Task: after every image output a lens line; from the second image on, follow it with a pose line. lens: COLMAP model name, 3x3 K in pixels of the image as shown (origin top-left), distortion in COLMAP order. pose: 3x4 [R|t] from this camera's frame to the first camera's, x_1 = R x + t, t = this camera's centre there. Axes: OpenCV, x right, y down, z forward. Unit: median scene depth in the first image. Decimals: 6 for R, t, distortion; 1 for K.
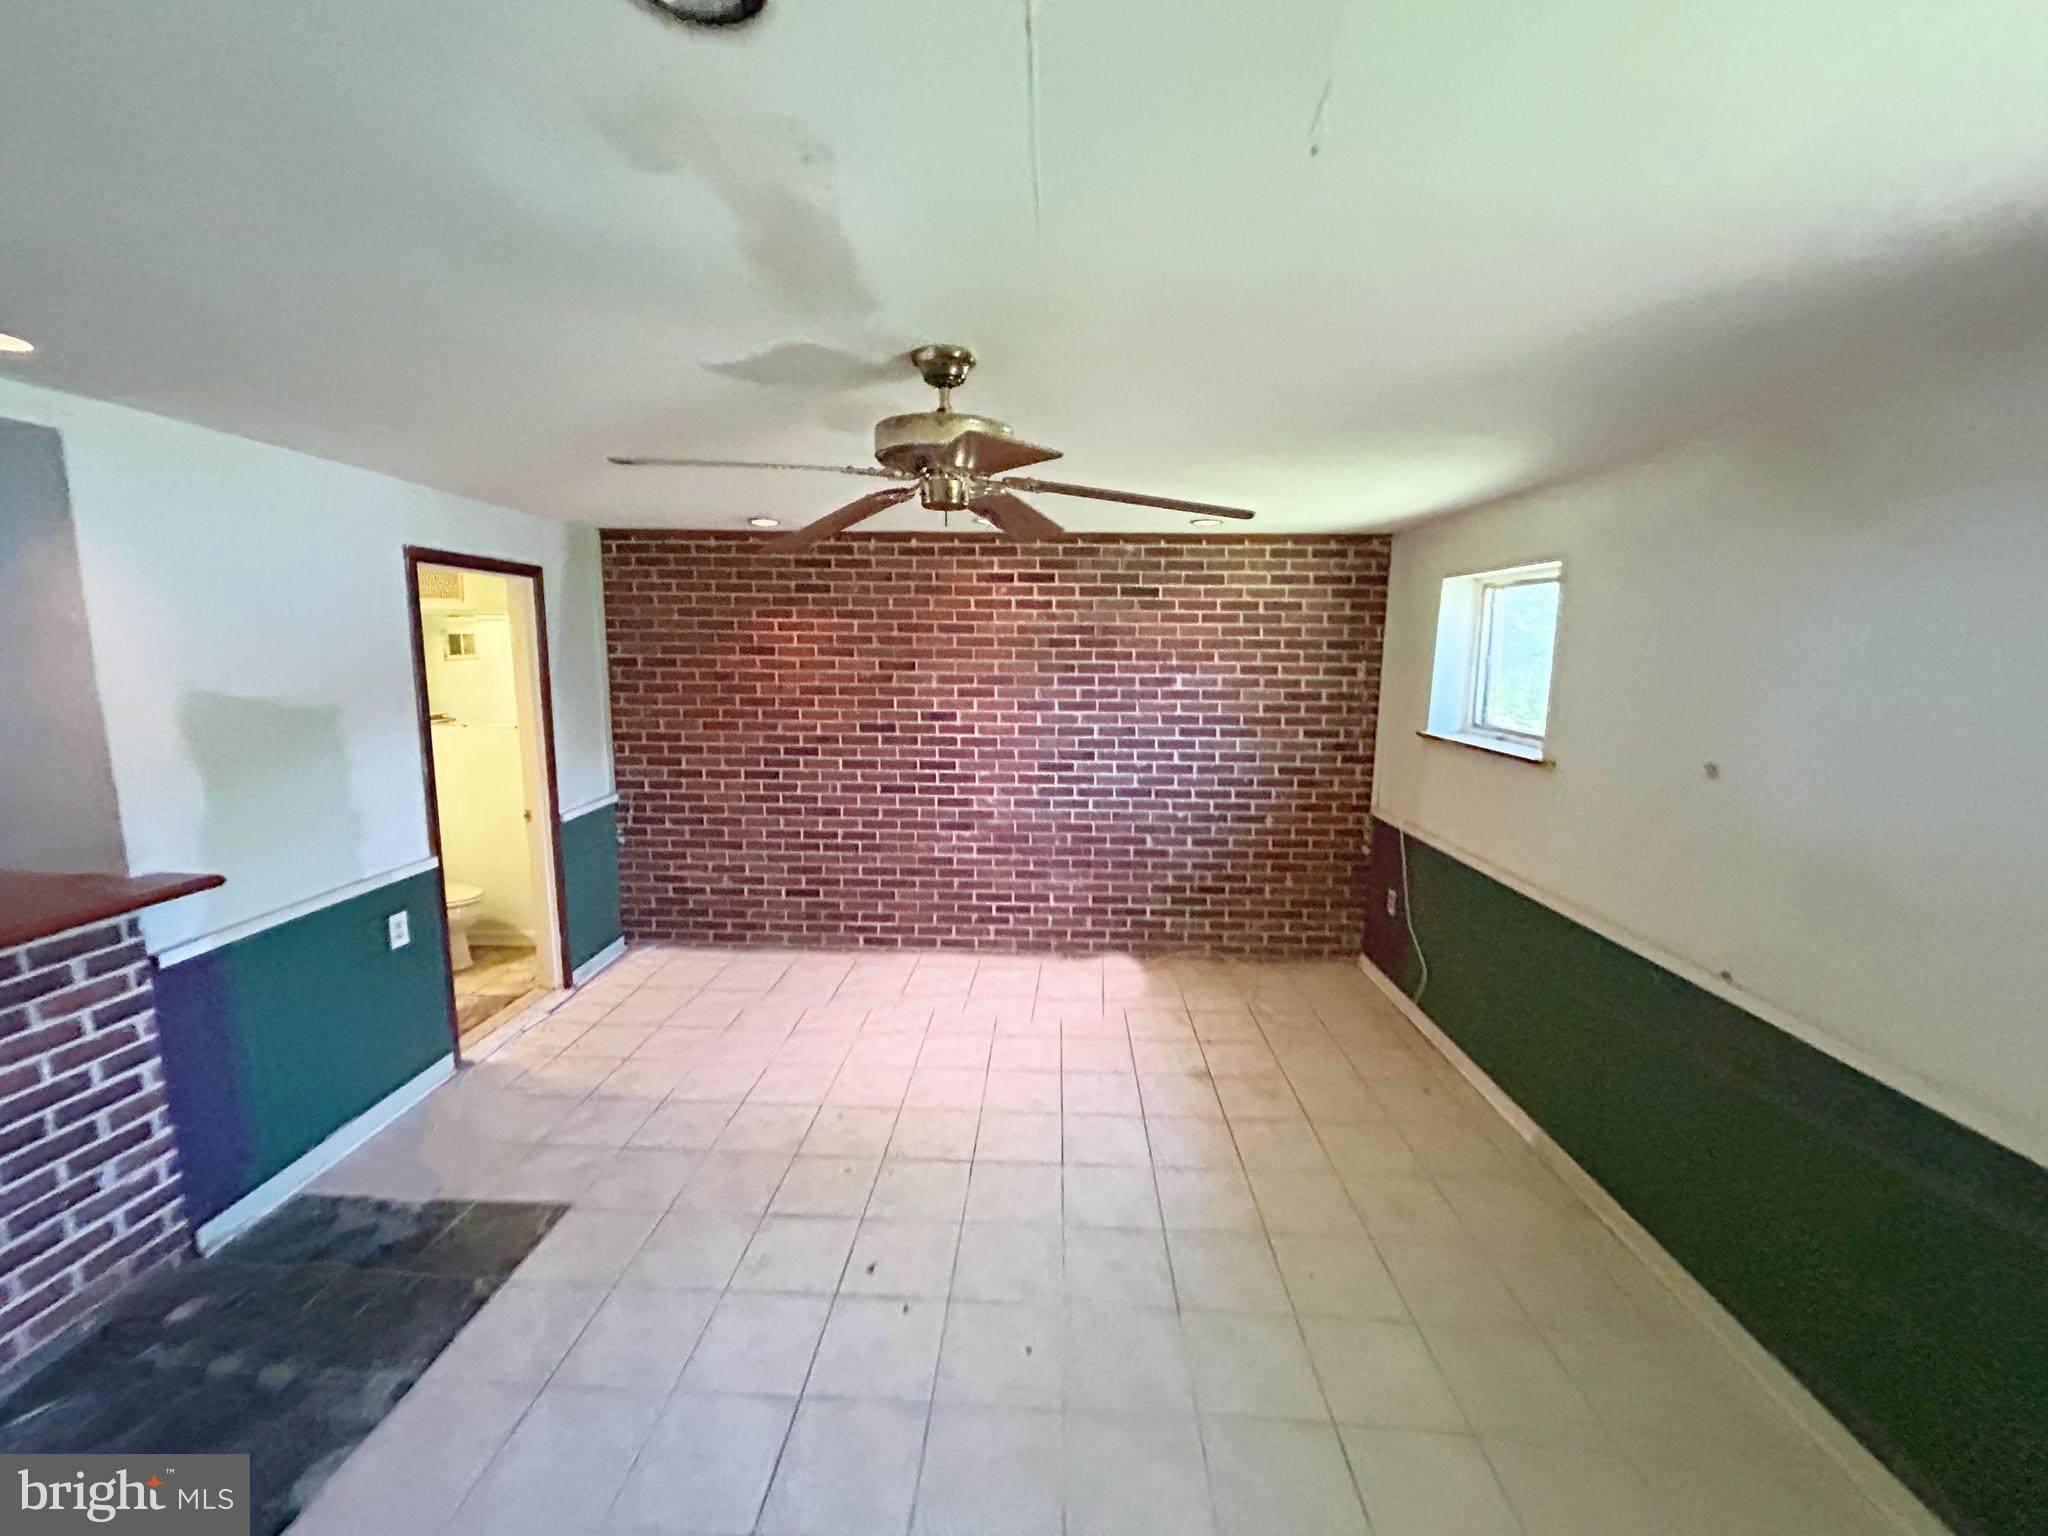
lens RADIAL K [[821.6, 0, 1030.0], [0, 821.6, 765.5], [0, 0, 1]] dist [-0.001033, -0.000090]
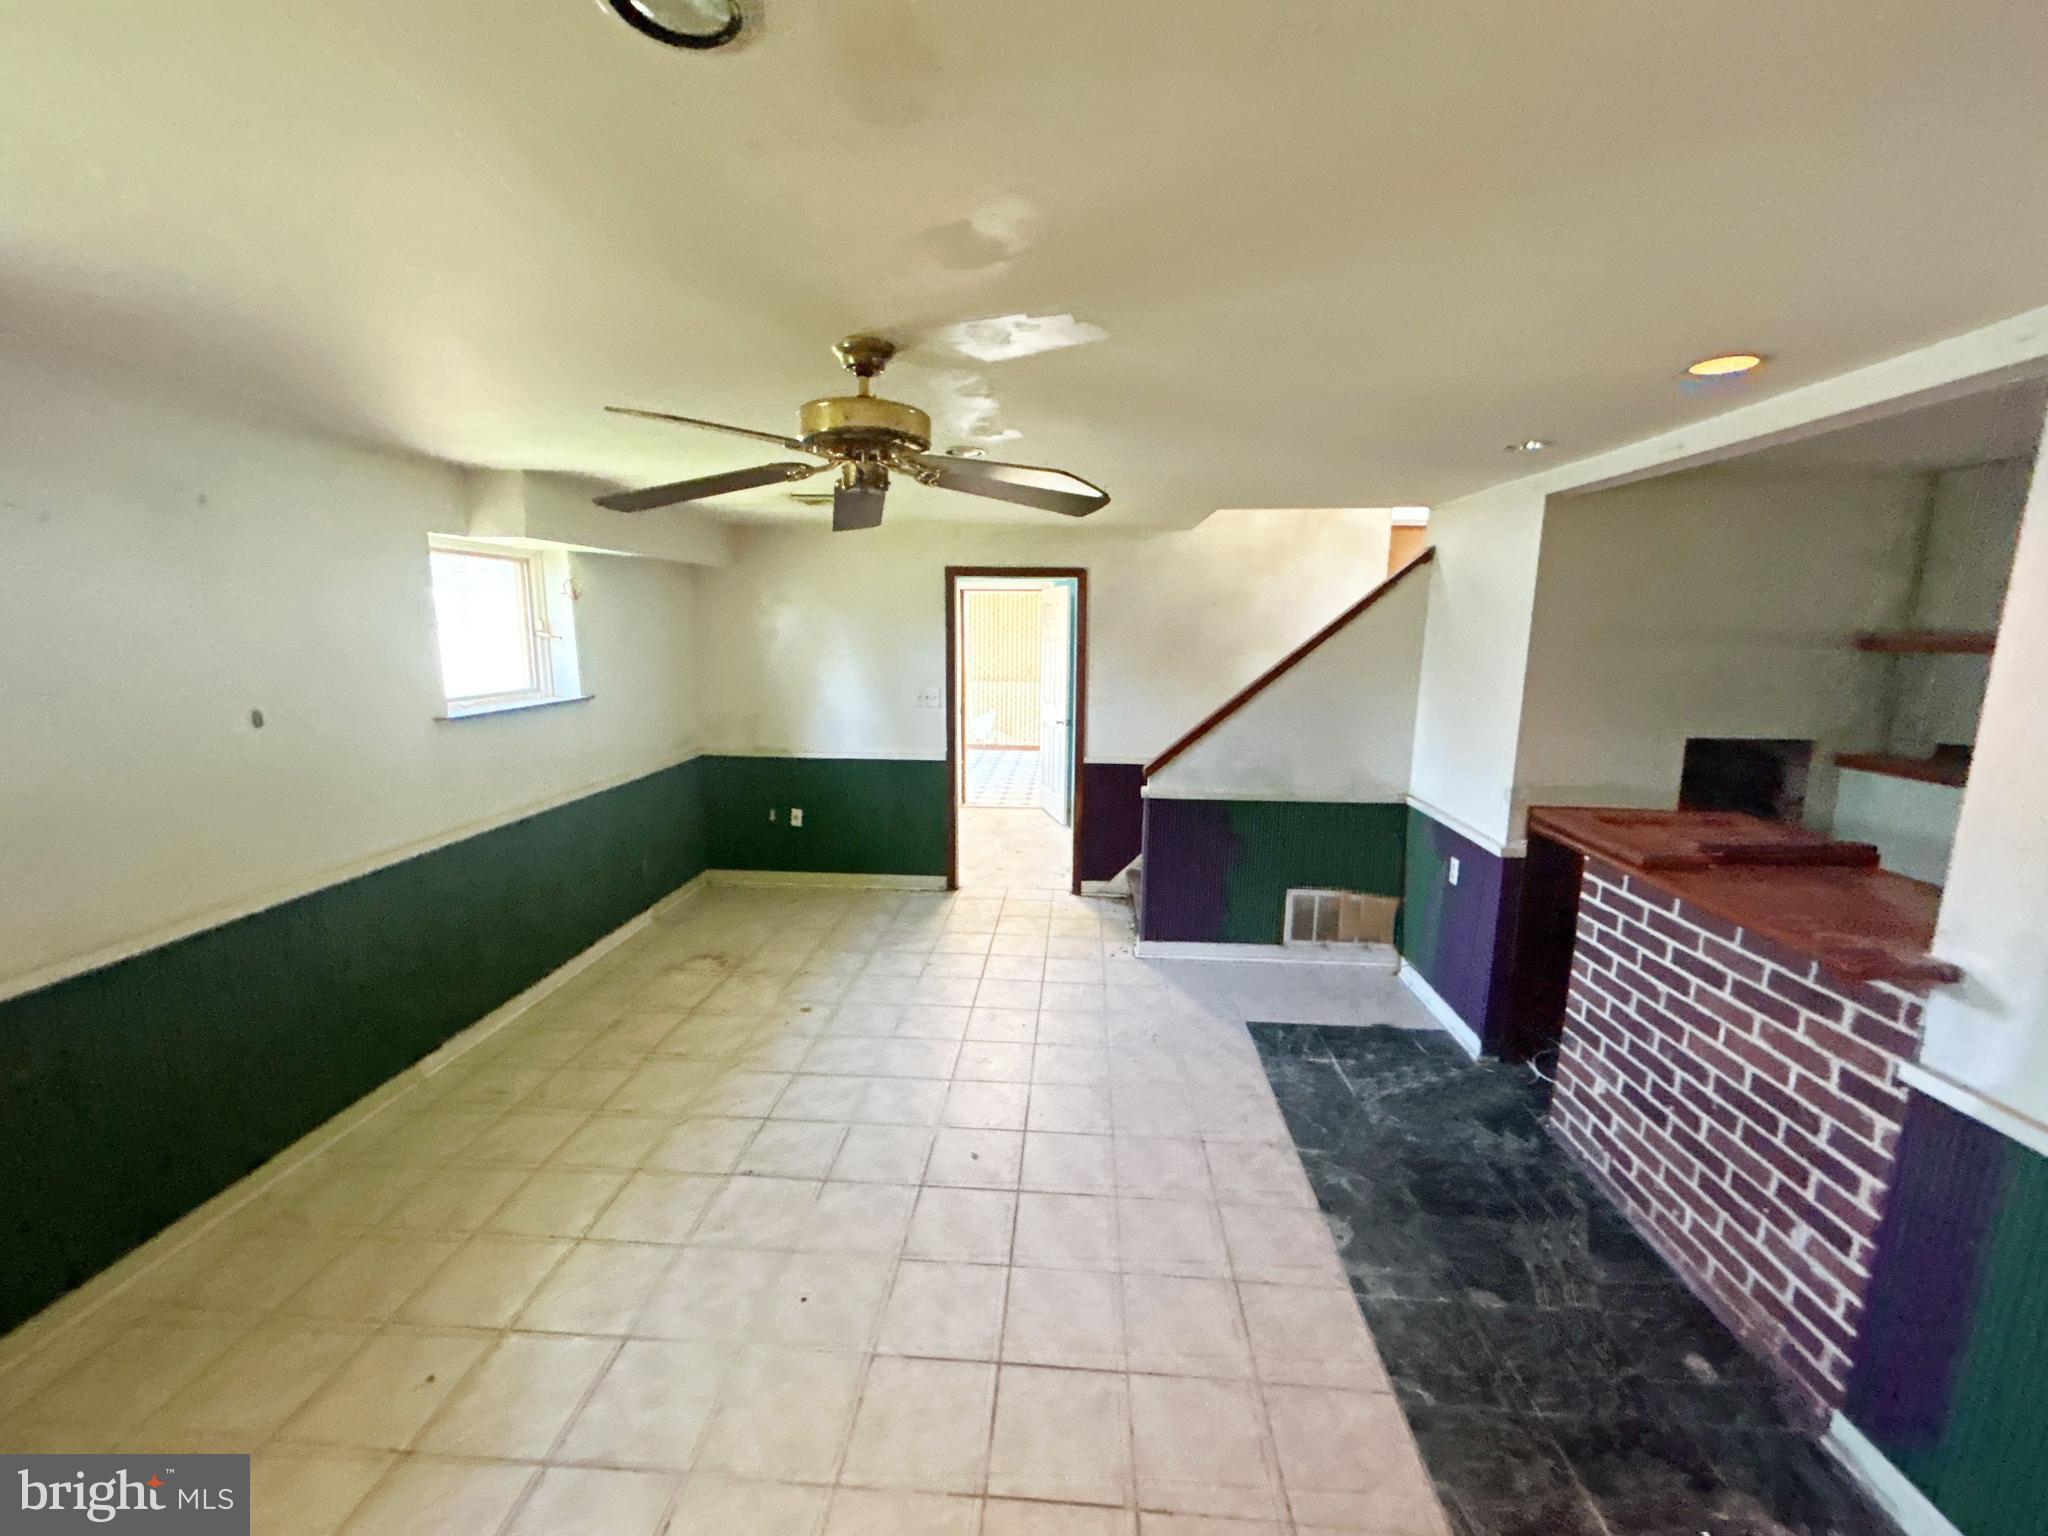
lens RADIAL K [[821.6, 0, 1022.9], [0, 821.6, 769.5], [0, 0, 1]] dist [-0.001033, -0.000090]
pose [[-0.999361, -0.026743, 0.023728, -0.277199], [-0.017929, 0.949065, 0.314571, -0.249523], [-0.030932, 0.313945, -0.948937, 1.702030]]
